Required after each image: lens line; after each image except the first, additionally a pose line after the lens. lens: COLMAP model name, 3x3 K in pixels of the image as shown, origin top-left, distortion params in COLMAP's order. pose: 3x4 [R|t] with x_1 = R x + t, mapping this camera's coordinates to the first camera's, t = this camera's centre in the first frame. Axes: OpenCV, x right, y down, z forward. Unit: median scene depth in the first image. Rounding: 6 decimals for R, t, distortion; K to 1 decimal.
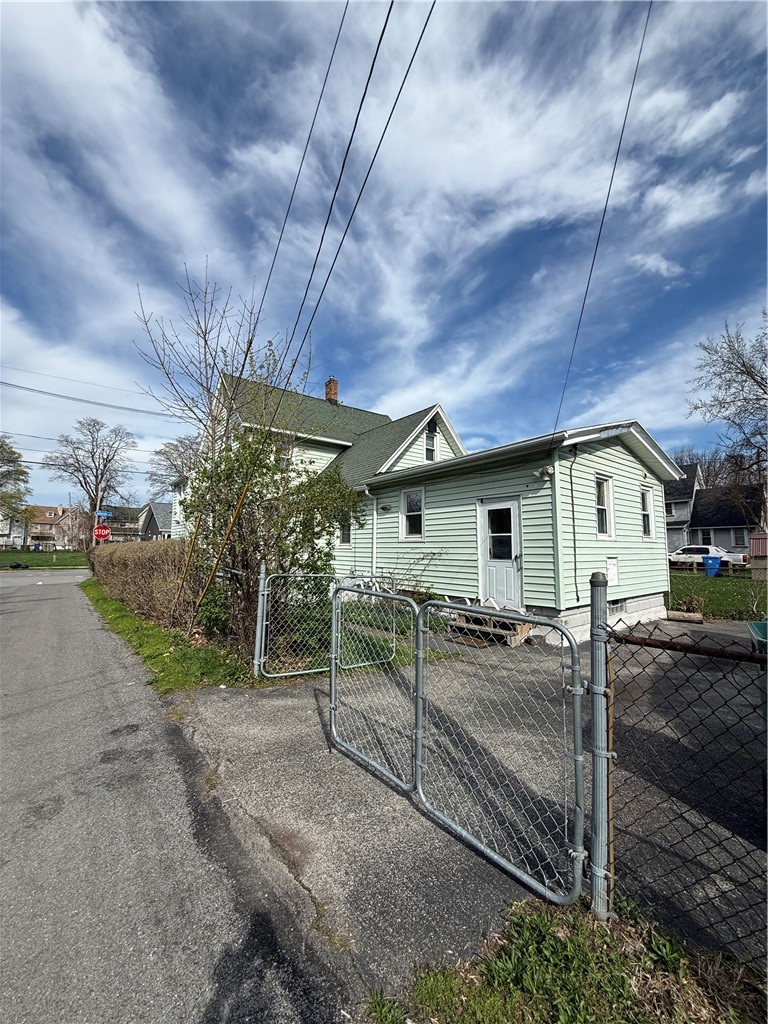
lens RADIAL K [[408.7, 0, 384.0], [0, 408.7, 512.0], [0, 0, 1]] dist [-0.005600, -0.000115]
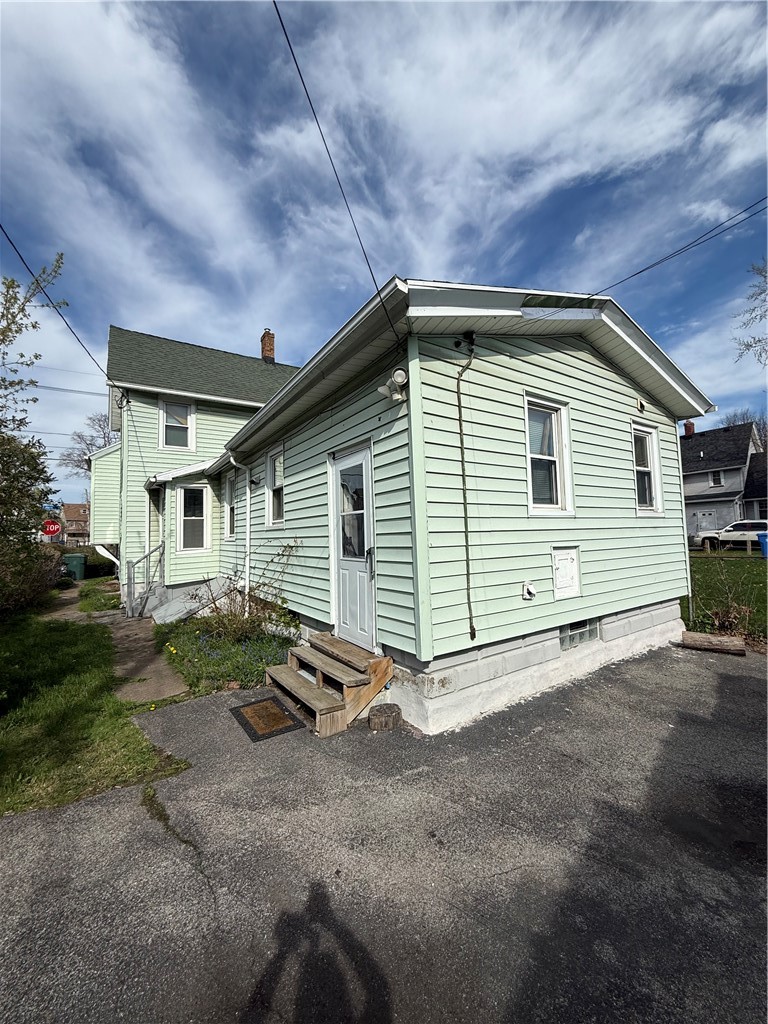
lens RADIAL K [[408.7, 0, 384.0], [0, 408.7, 512.0], [0, 0, 1]] dist [-0.005600, -0.000115]
pose [[0.995547, -0.035747, -0.087229, 0.338633], [0.038730, 0.998713, 0.032740, 0.033721], [0.085947, -0.035973, 0.995650, 0.398860]]
